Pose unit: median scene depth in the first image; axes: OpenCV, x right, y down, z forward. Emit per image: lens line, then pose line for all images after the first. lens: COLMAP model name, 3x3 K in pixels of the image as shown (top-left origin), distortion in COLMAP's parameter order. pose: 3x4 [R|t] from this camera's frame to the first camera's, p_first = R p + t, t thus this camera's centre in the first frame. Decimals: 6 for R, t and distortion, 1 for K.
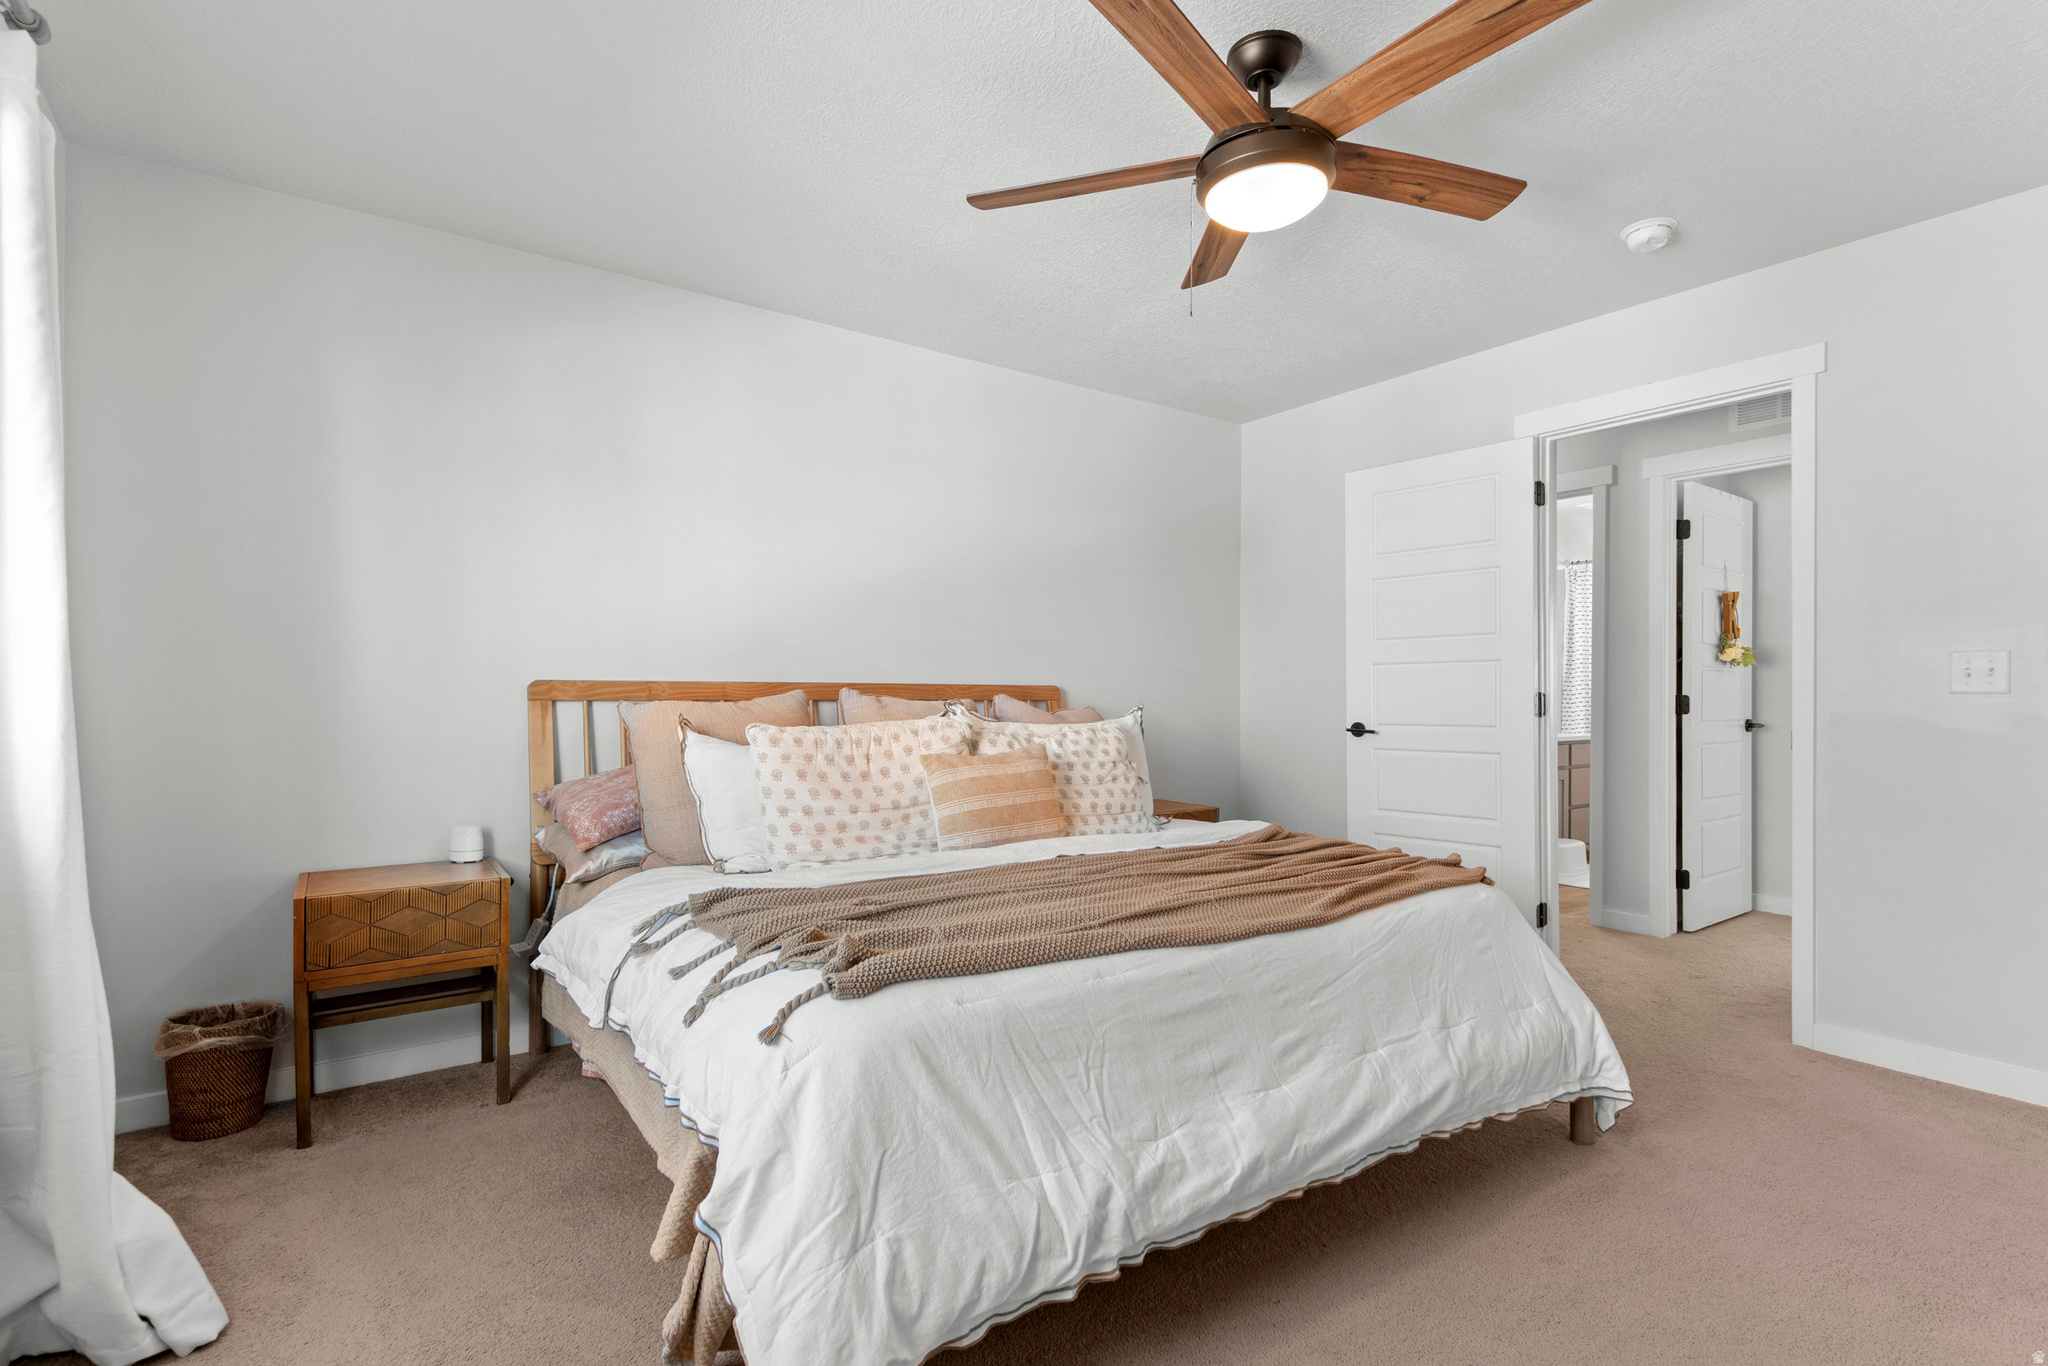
lens RADIAL K [[931.6, 0, 1032.2], [0, 931.6, 691.4], [0, 0, 1]] dist [0.016266, -0.008798]
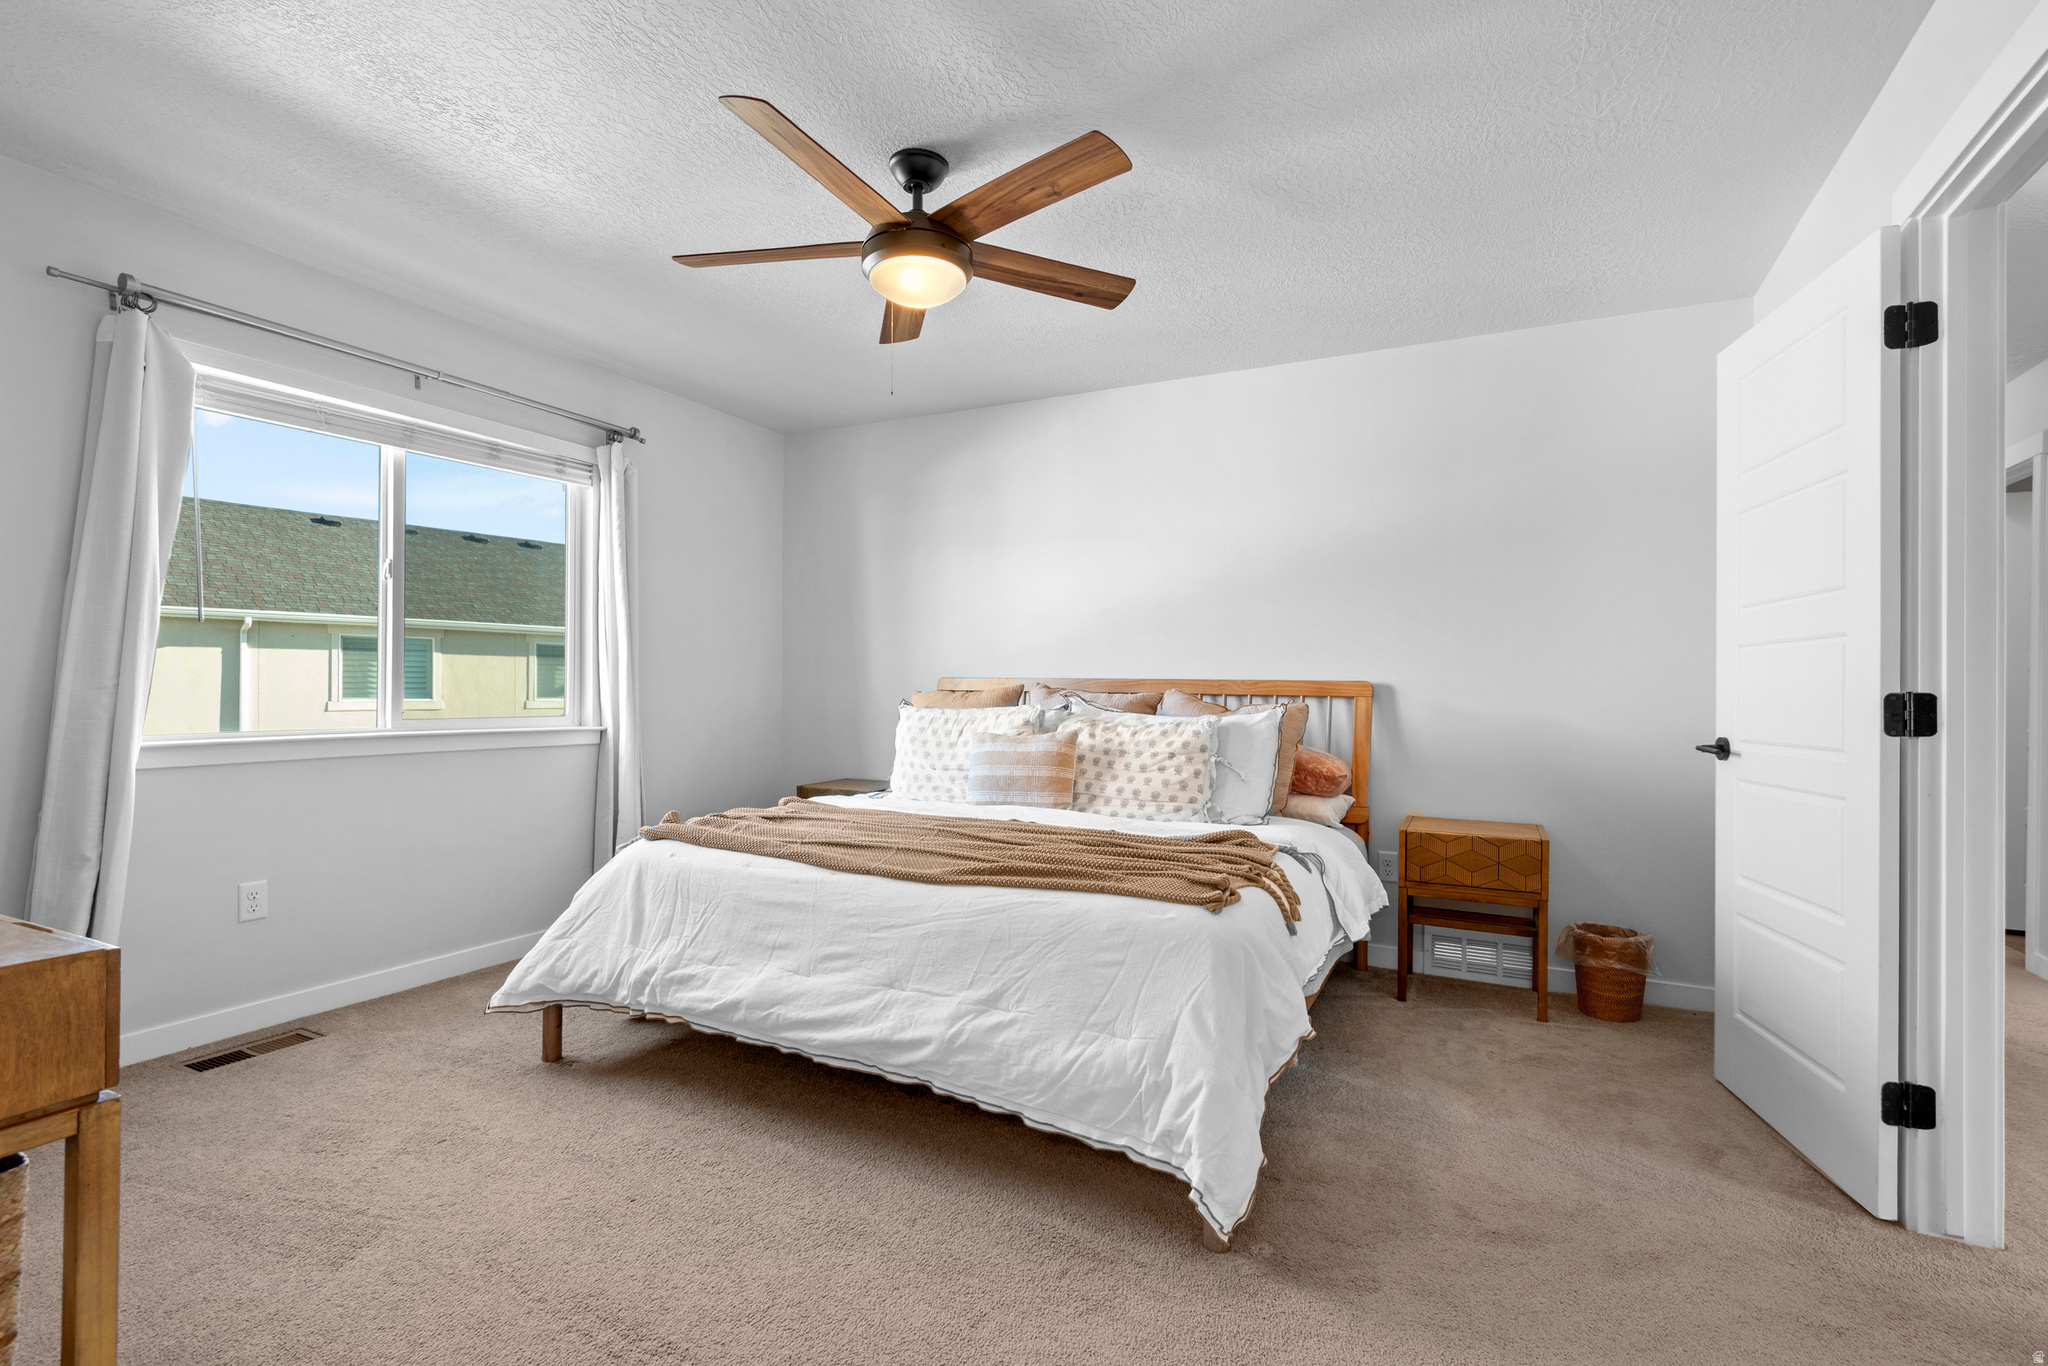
lens RADIAL K [[931.6, 0, 1004.8], [0, 931.6, 675.6], [0, 0, 1]] dist [0.016266, -0.008798]
pose [[0.495731, -0.004190, -0.868466, 1.406600], [-0.006439, 0.999943, -0.008499, 0.000100], [0.868452, 0.009805, 0.495676, 0.516740]]
